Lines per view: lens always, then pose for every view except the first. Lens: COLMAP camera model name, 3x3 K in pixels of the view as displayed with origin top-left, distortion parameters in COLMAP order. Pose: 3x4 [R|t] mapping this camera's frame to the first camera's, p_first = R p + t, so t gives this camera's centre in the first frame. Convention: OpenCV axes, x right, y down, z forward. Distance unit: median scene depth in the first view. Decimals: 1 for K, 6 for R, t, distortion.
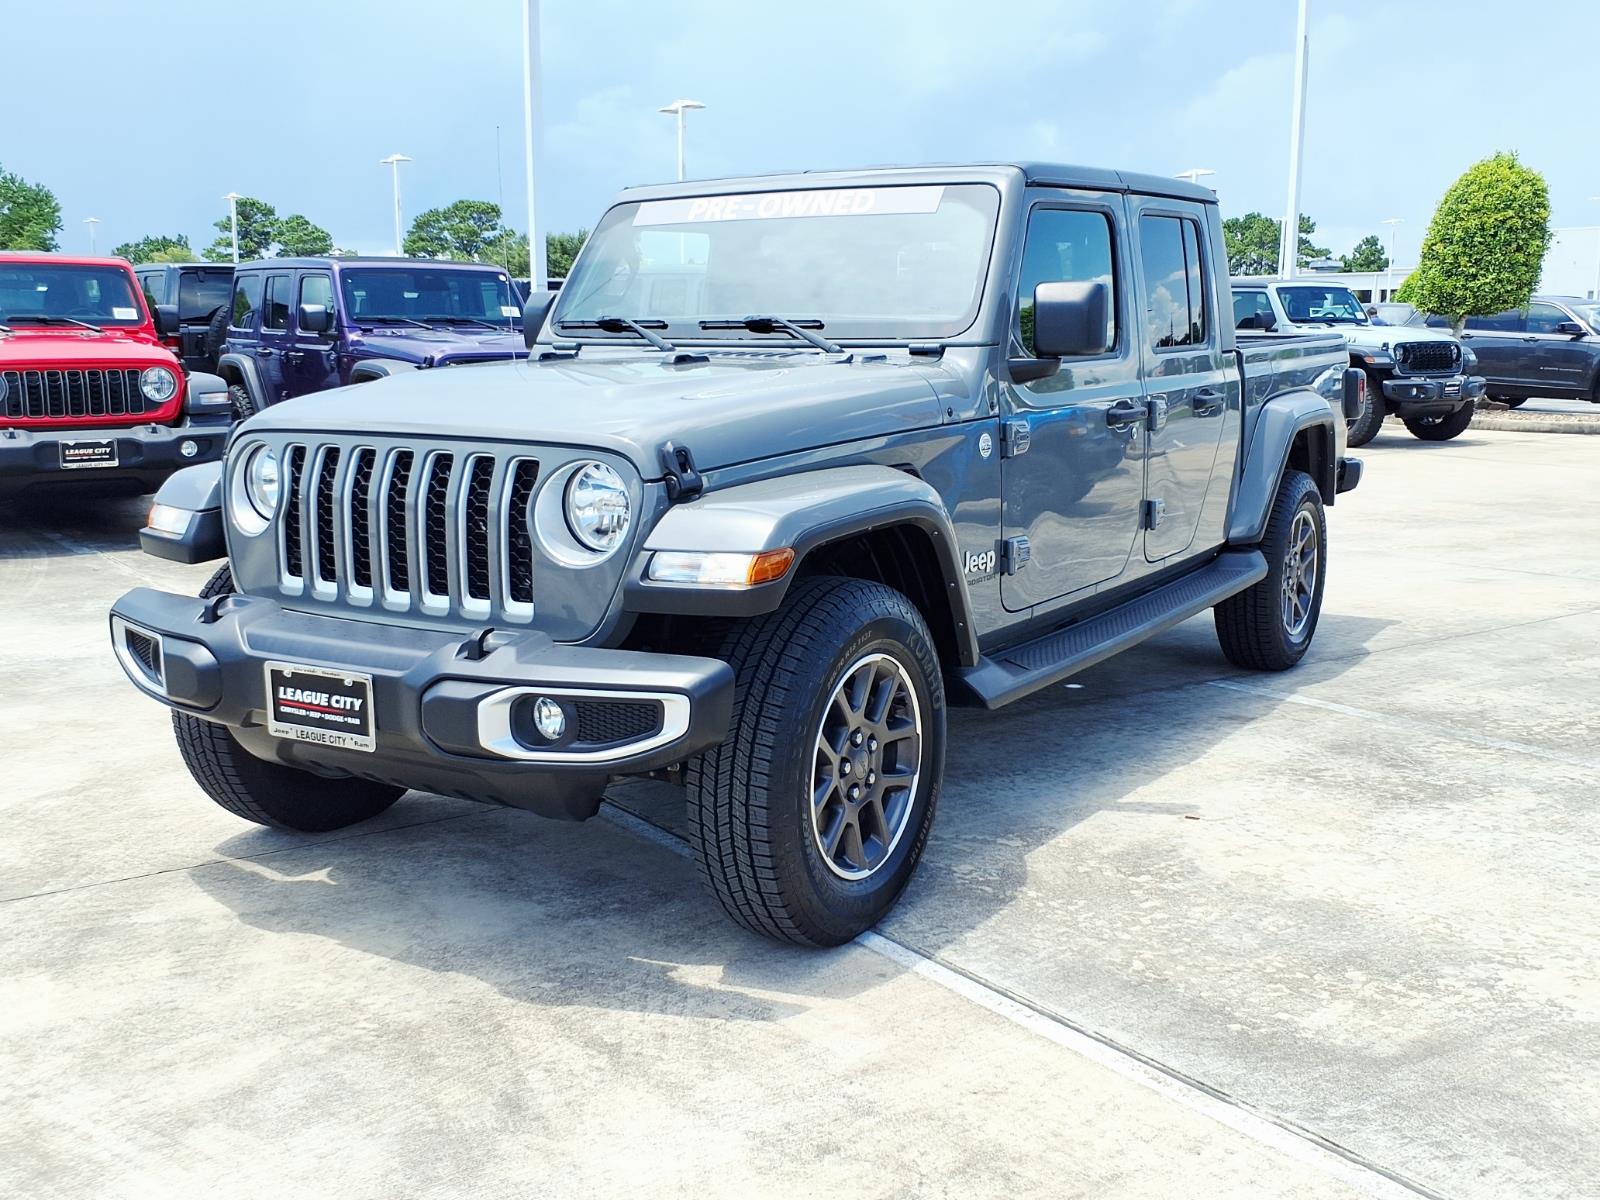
lens RADIAL K [[1675.1, 0, 775.9], [0, 1675.1, 573.6], [0, 0, 1]] dist [0.198417, -0.580970]
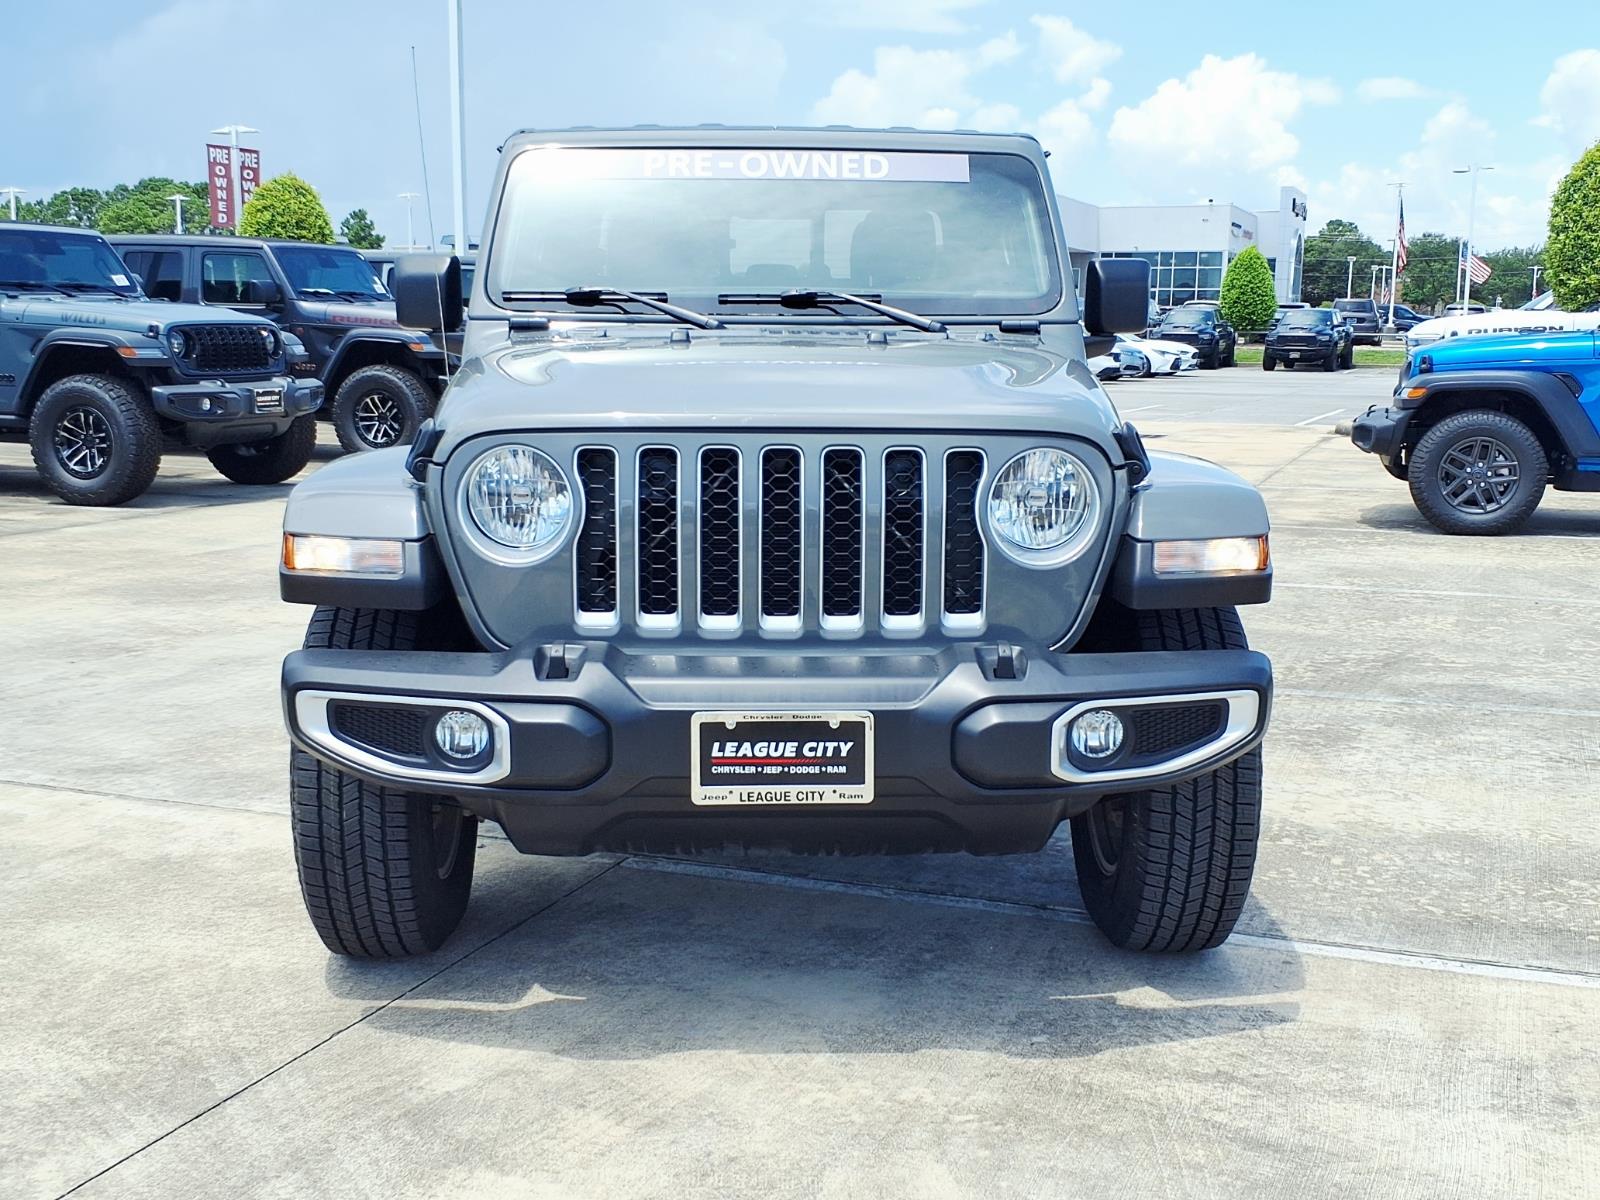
lens RADIAL K [[1915.0, 0, 771.7], [0, 1915.0, 580.5], [0, 0, 1]] dist [0.198402, -0.547629]
pose [[0.823638, -0.072486, 0.562464, -0.792430], [0.075802, 0.996970, 0.017481, -0.024824], [-0.562027, 0.028238, 0.826637, 0.229566]]
